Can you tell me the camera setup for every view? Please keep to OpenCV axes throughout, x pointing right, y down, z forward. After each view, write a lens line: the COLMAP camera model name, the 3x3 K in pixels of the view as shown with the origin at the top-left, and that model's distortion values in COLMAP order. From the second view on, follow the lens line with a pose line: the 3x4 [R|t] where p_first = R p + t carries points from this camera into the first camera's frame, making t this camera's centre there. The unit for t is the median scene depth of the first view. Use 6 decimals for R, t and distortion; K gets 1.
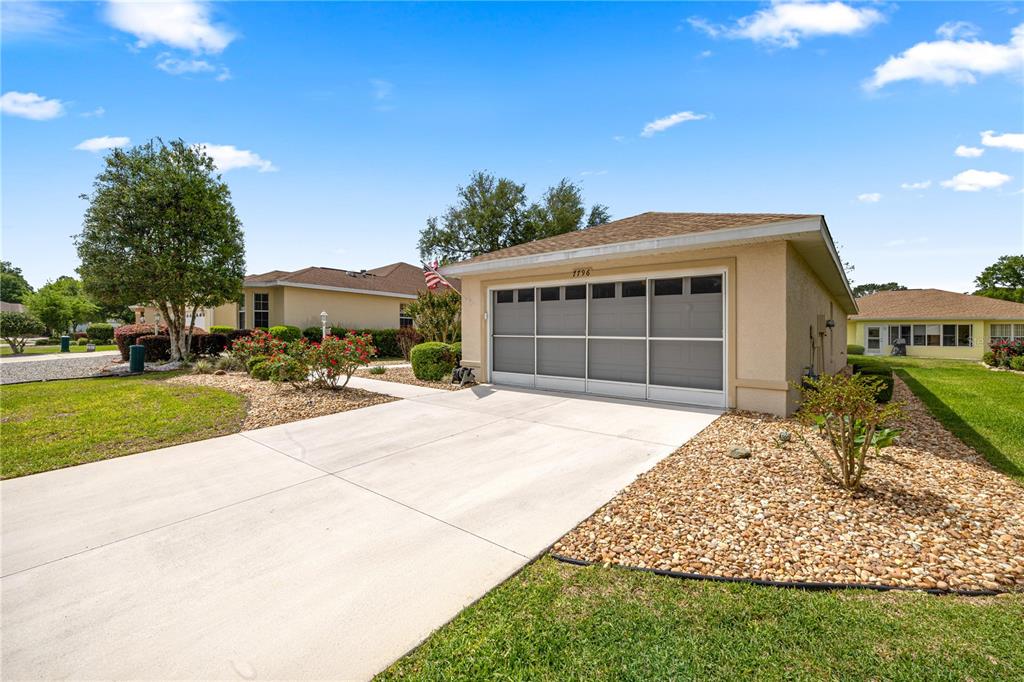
lens RADIAL K [[438.6, 0, 512.3], [0, 438.6, 328.8], [0, 0, 1]] dist [0.000444, 0.000168]
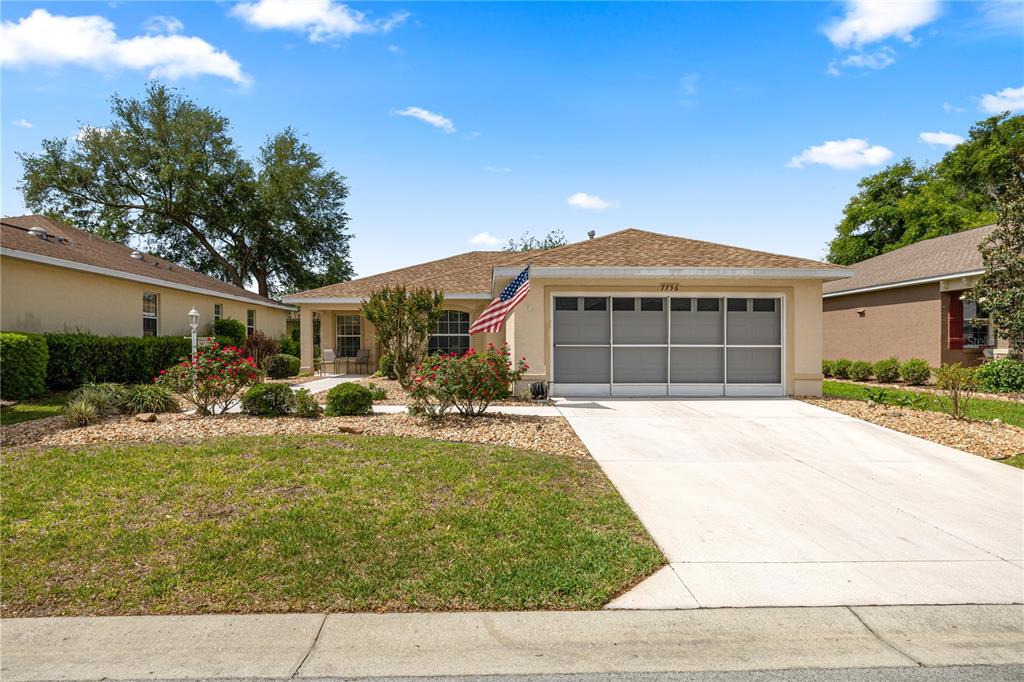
lens RADIAL K [[597.3, 0, 512.0], [0, 597.3, 341.0], [0, 0, 1]] dist [0.002871, 0.000796]
pose [[0.740162, -0.002982, 0.672422, -1.135449], [-0.002289, 0.999973, 0.006954, -0.002308], [-0.672424, -0.006687, 0.740136, 0.147902]]
